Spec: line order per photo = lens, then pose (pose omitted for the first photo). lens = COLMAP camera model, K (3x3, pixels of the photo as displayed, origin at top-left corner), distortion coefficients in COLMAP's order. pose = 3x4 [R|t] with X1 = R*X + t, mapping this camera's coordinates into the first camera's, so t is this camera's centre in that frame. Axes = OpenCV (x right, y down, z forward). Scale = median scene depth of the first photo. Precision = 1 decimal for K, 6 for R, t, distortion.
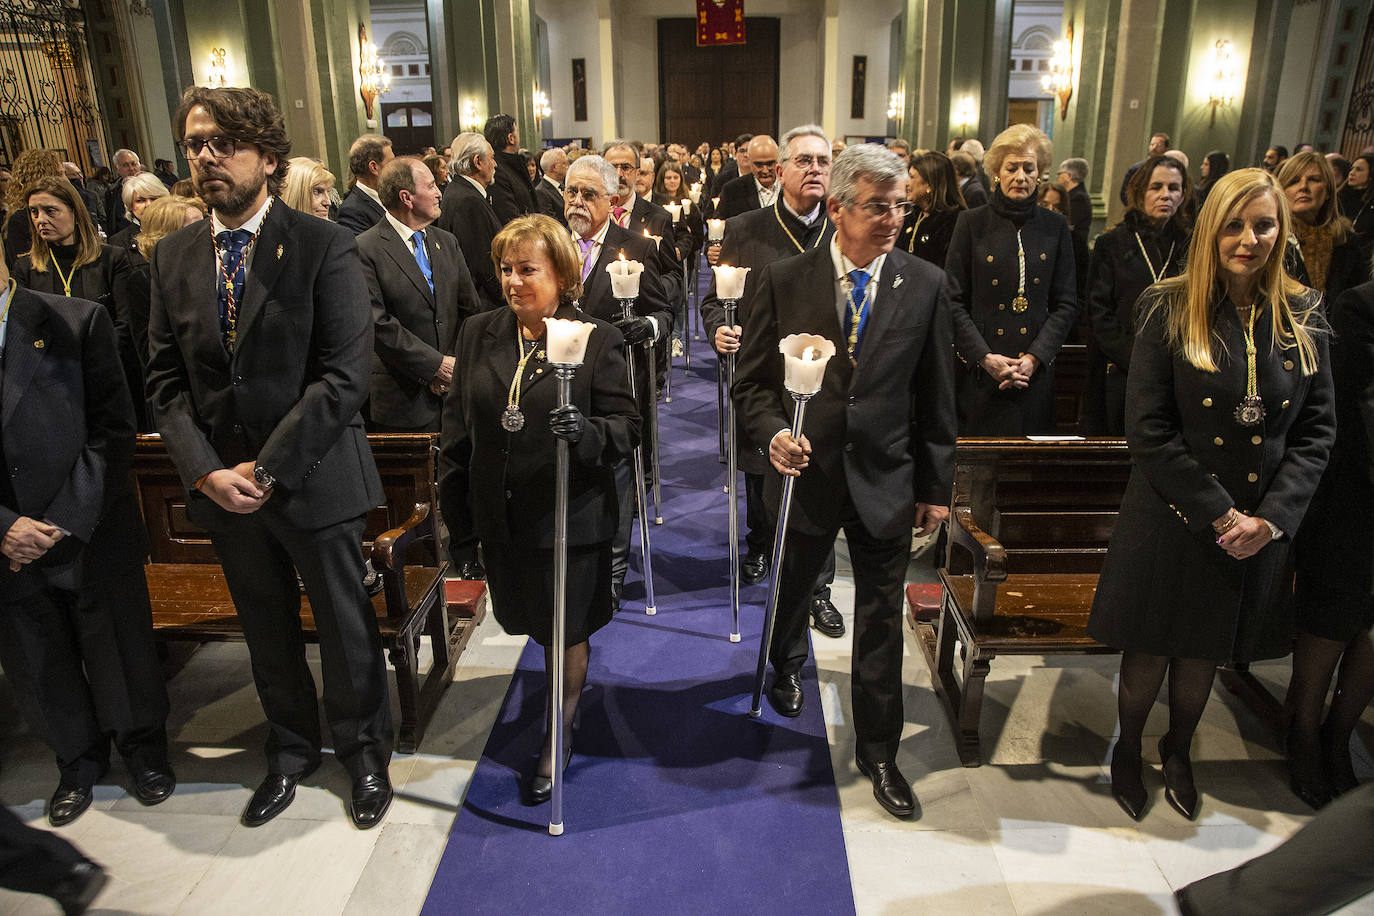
lens RADIAL K [[934.7, 0, 693.8], [0, 934.7, 459.9], [0, 0, 1]] dist [-0.133650, 0.076495]
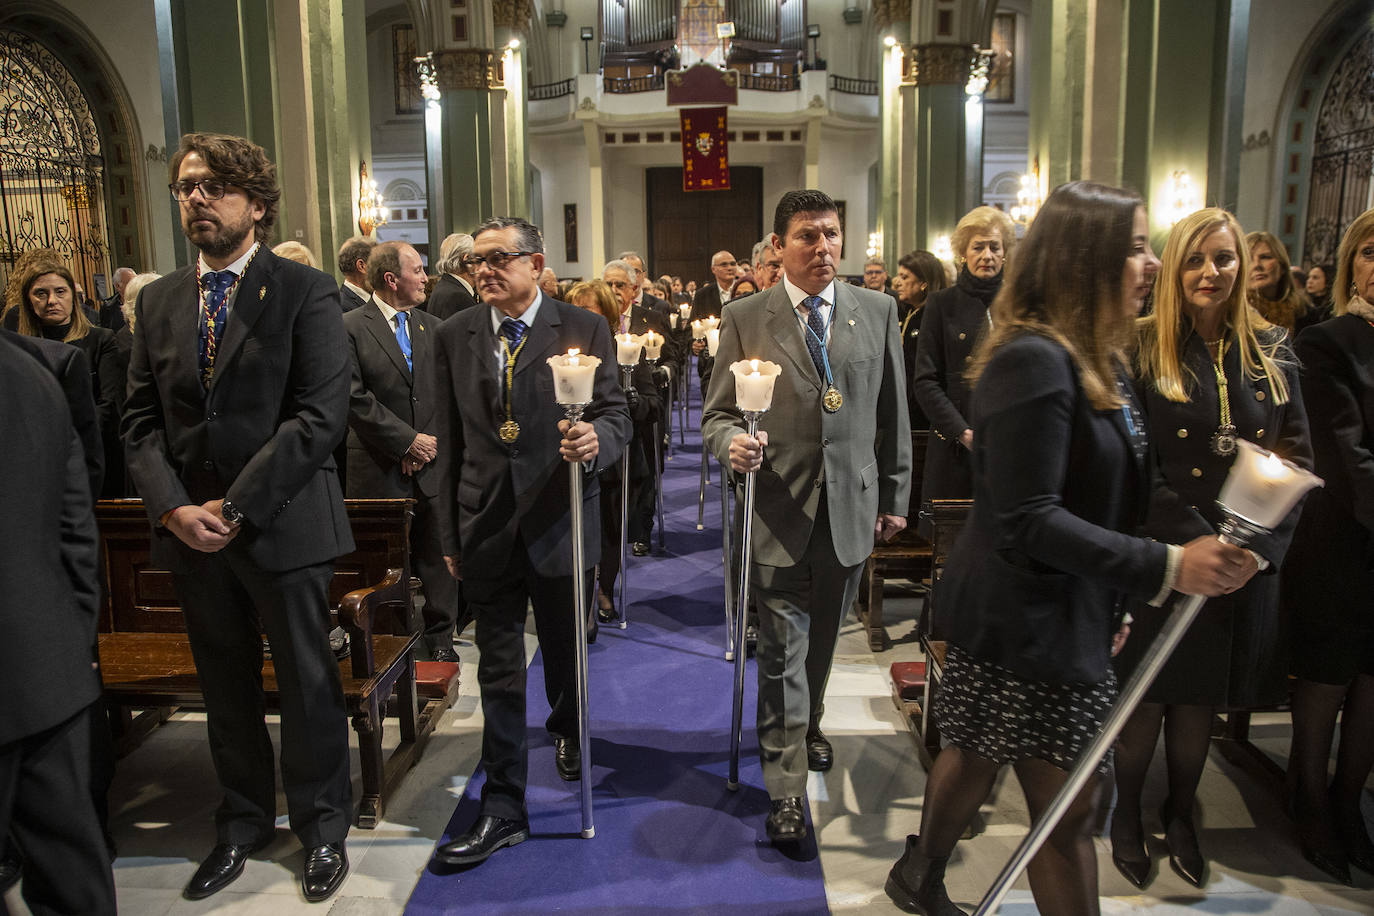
lens RADIAL K [[930.4, 0, 688.5], [0, 930.4, 470.2], [0, 0, 1]] dist [-0.130998, 0.071623]
pose [[0.999970, 0.002314, 0.007394, 0.012954], [-0.001196, 0.989033, -0.147693, 0.103952], [-0.007655, 0.147680, 0.989006, 0.020999]]
